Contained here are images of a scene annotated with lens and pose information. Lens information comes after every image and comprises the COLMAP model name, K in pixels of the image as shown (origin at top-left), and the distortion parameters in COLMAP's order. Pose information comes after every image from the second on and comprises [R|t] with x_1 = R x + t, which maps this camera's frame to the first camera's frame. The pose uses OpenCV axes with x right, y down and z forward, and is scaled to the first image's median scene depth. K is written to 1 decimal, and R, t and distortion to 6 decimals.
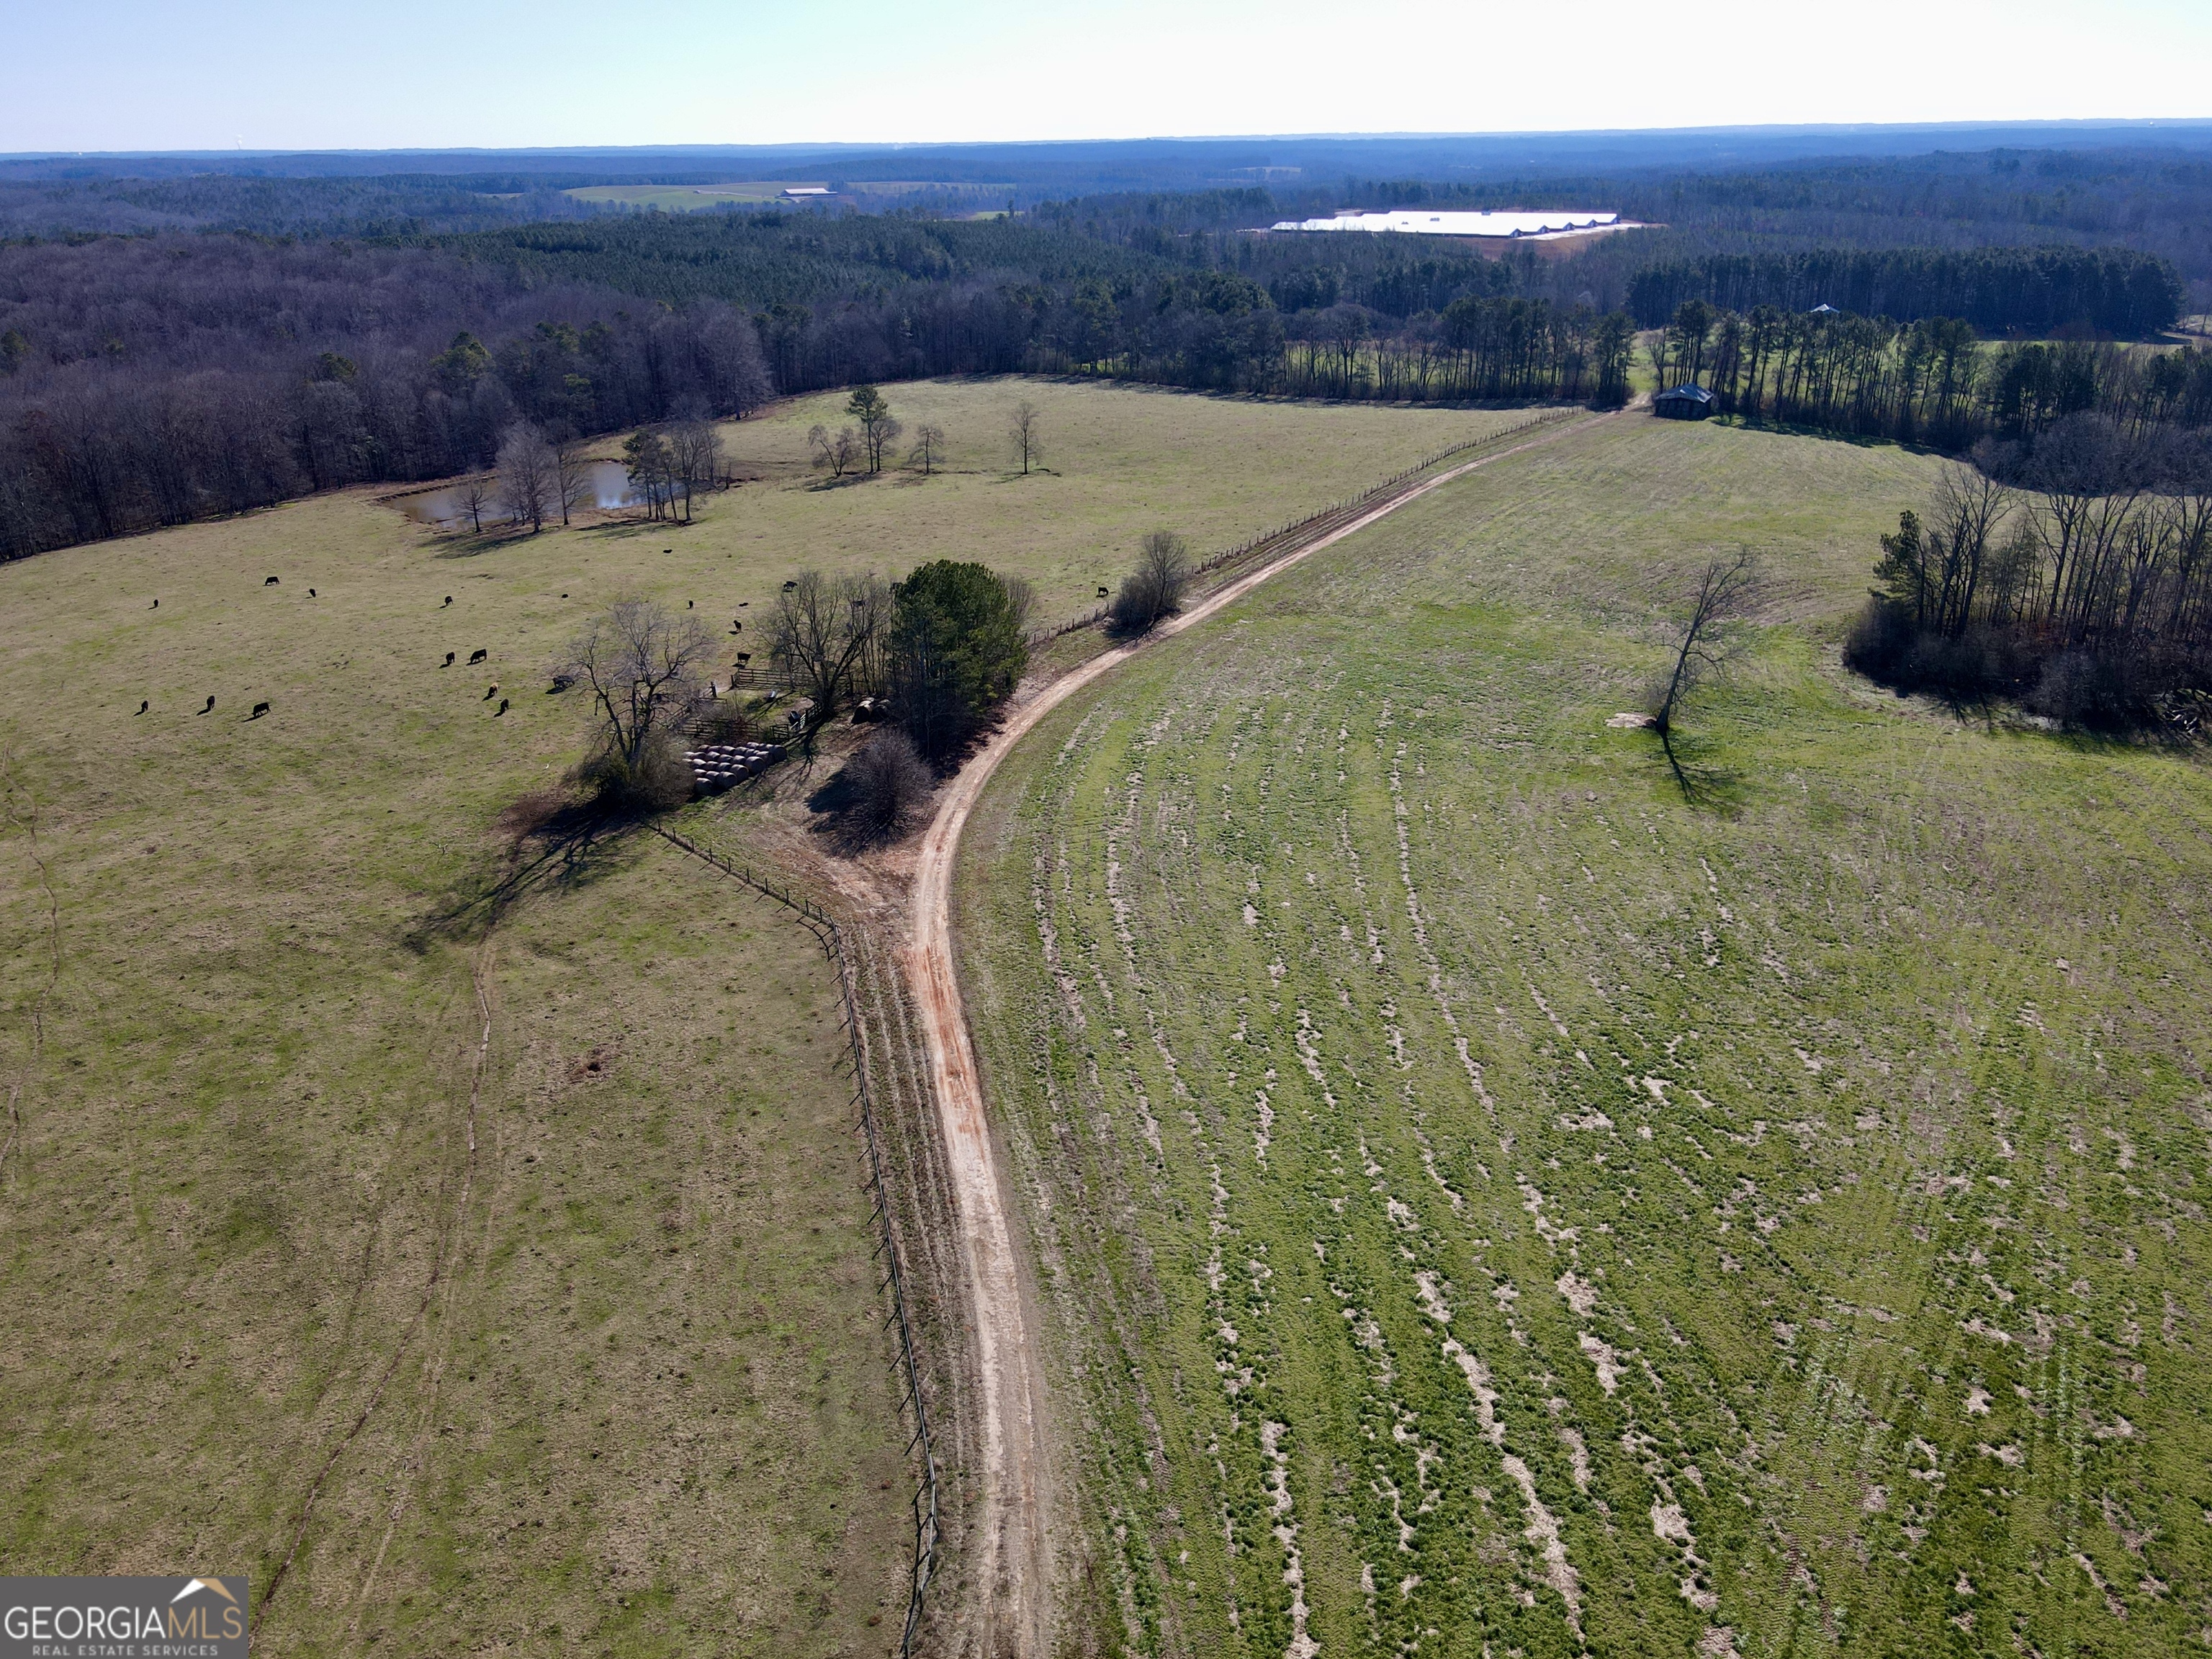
lens RADIAL K [[1653.9, 0, 1090.5], [0, 1653.9, 820.2], [0, 0, 1]] dist [0.010086, 0.016080]
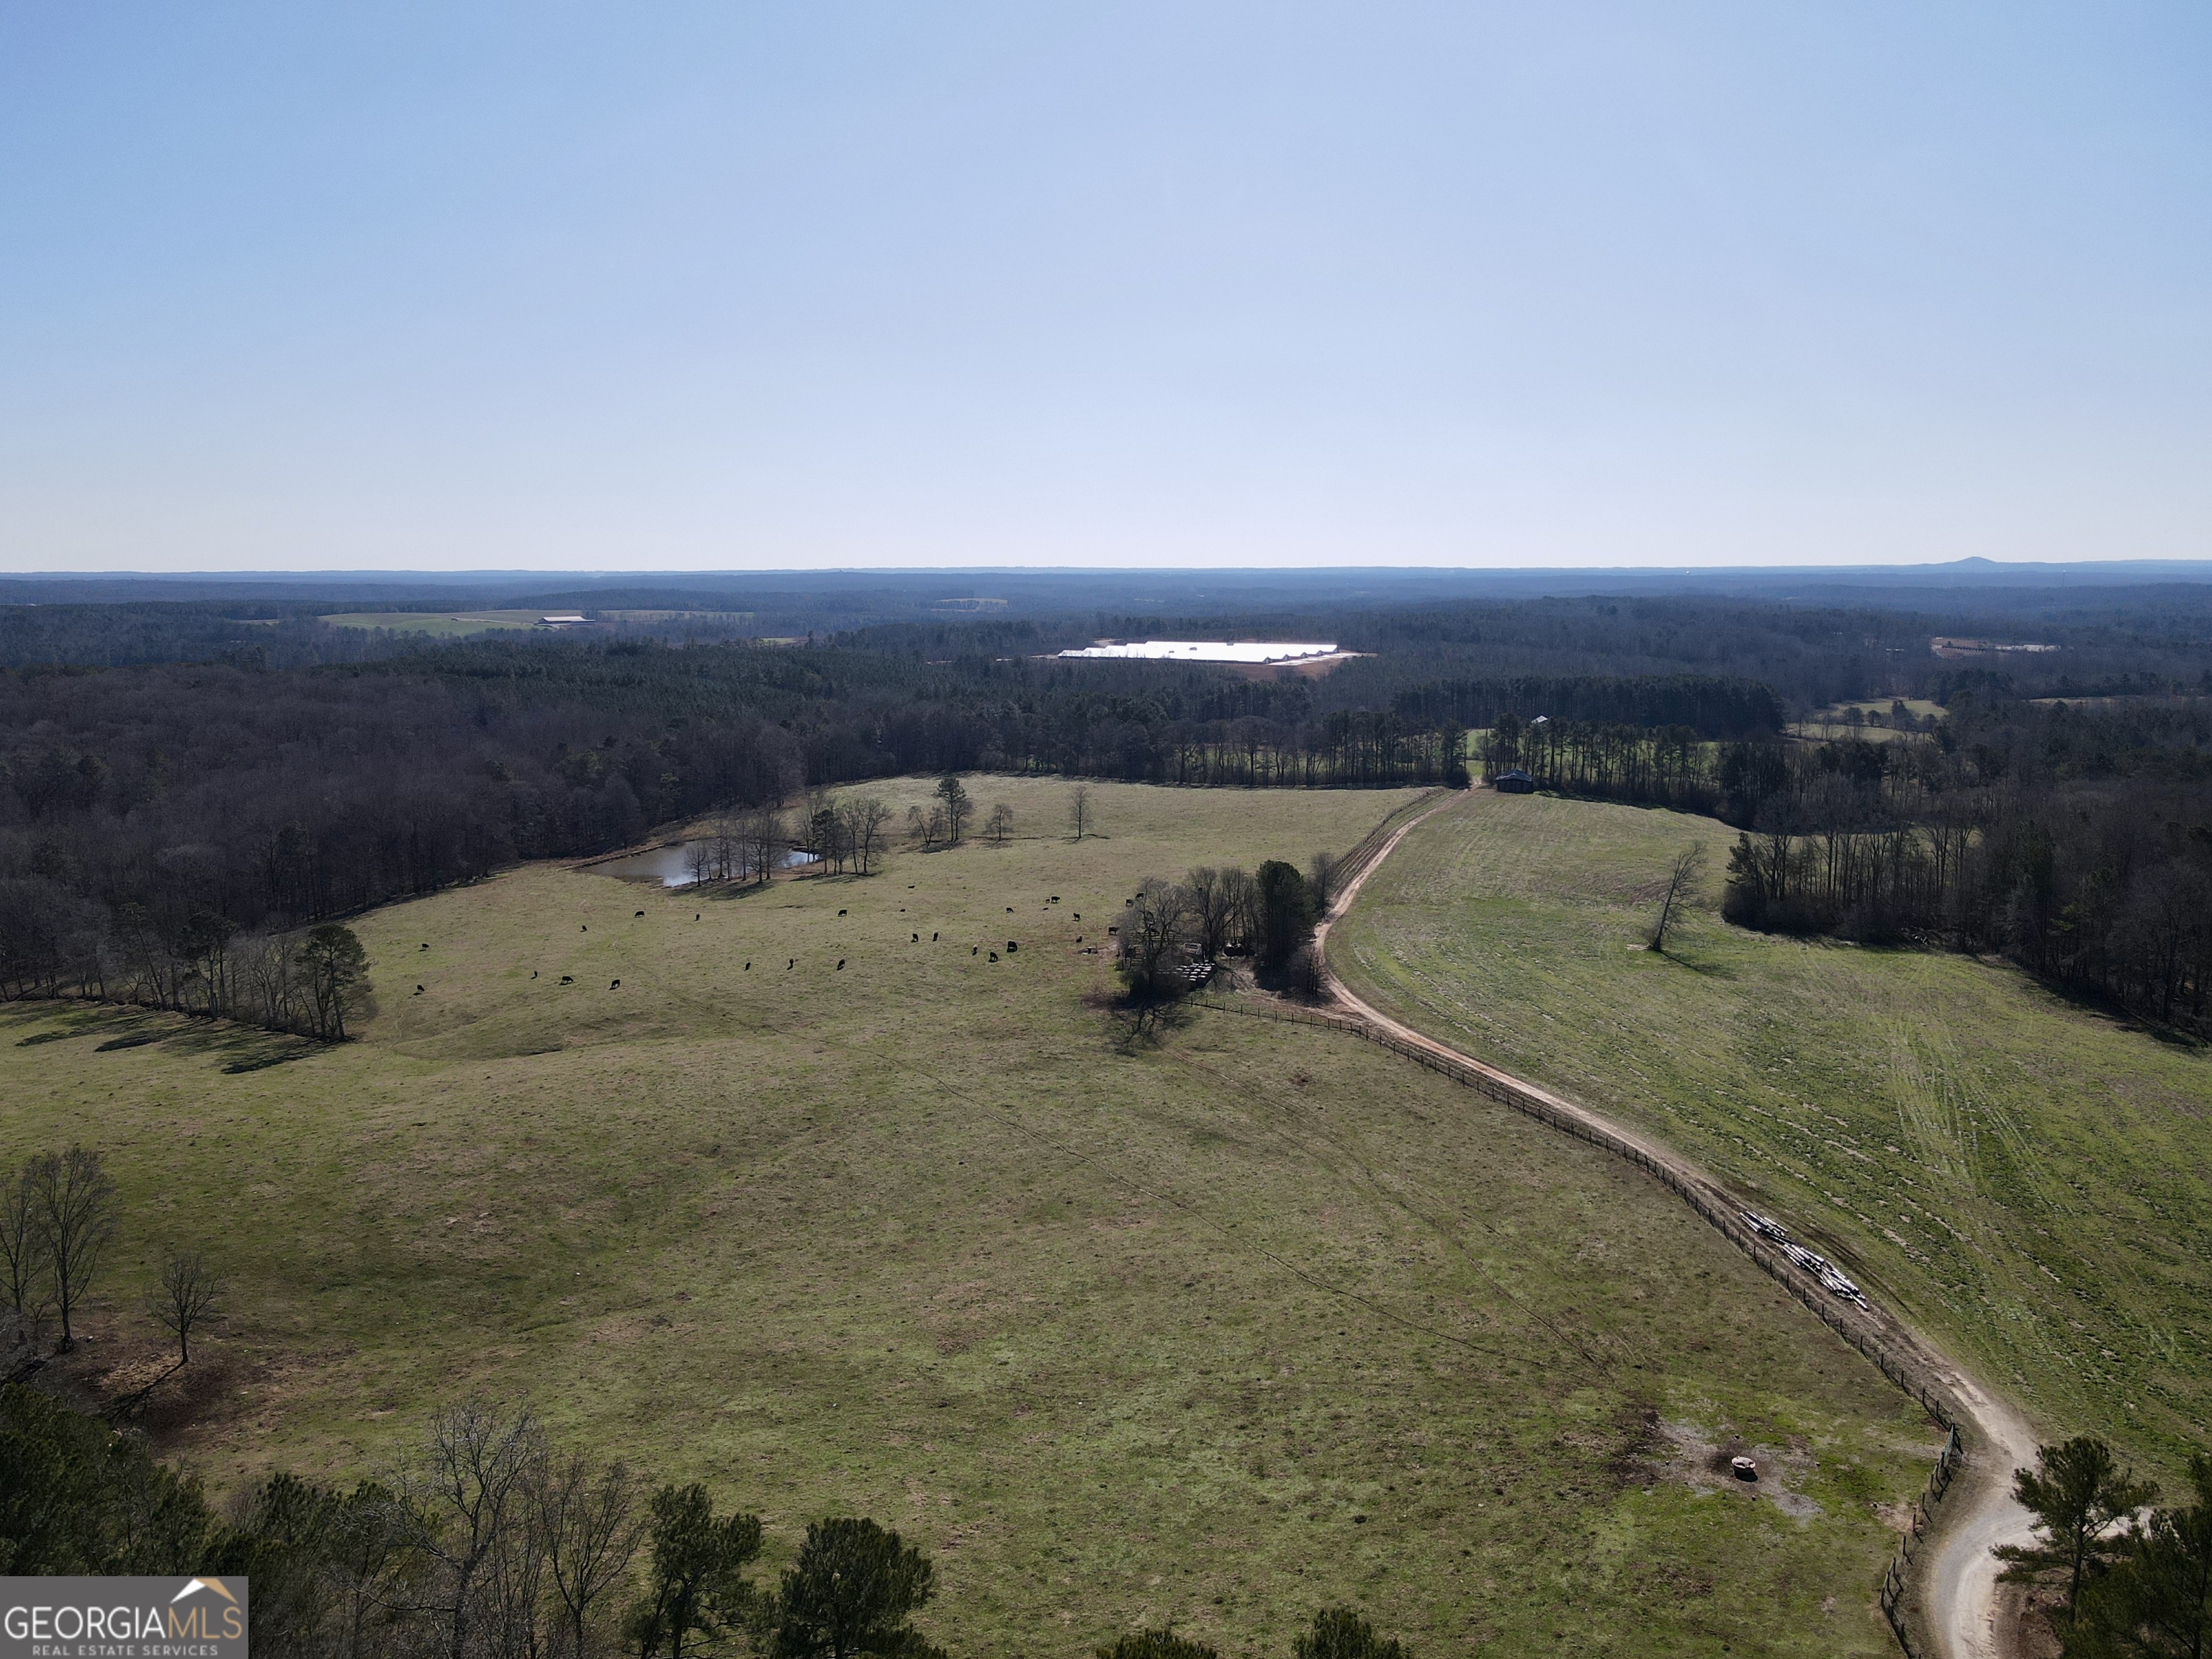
lens RADIAL K [[1653.9, 0, 1102.7], [0, 1653.9, 824.2], [0, 0, 1]] dist [0.010086, 0.016080]
pose [[0.980129, -0.018026, 0.197542, -0.258806], [0.064055, 0.971273, -0.229186, 0.081213], [-0.187736, 0.237285, 0.953127, -0.261752]]
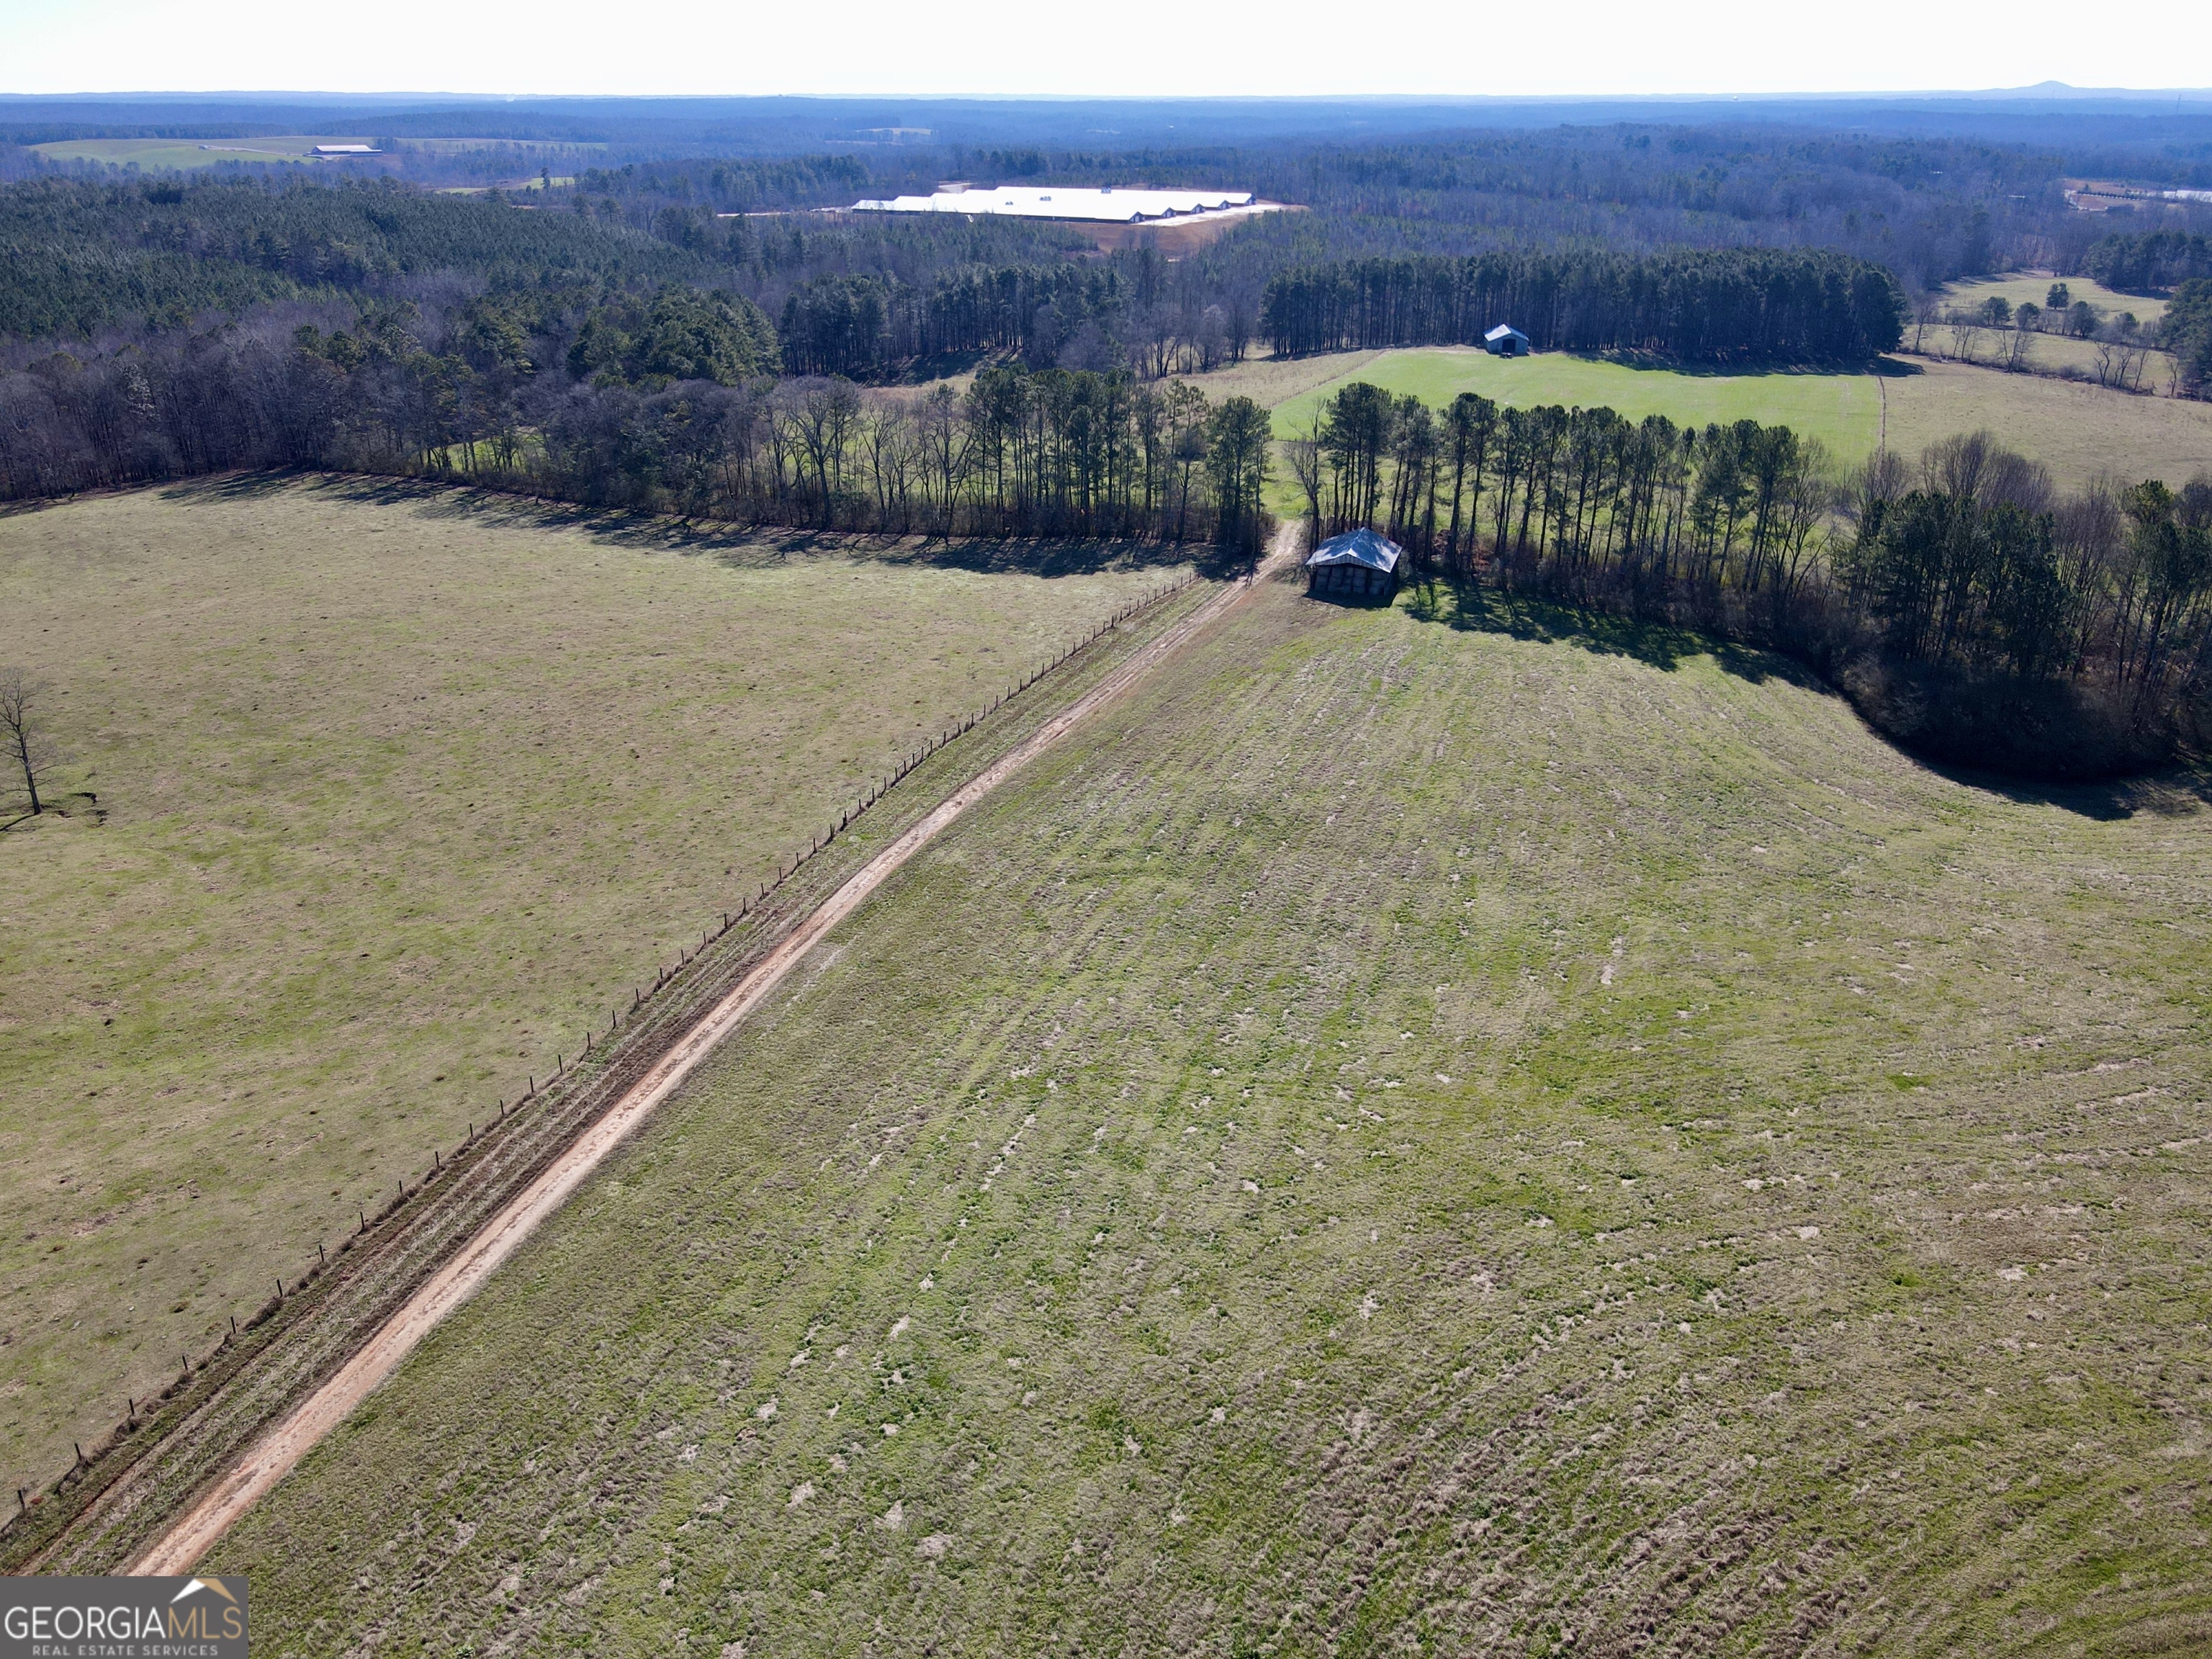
lens RADIAL K [[1653.9, 0, 1104.8], [0, 1653.9, 825.5], [0, 0, 1]] dist [0.010086, 0.016080]
pose [[0.979465, -0.067727, 0.189900, 0.150857], [0.063261, 0.997561, 0.029486, -0.180306], [-0.191433, -0.016867, 0.981361, 0.431965]]
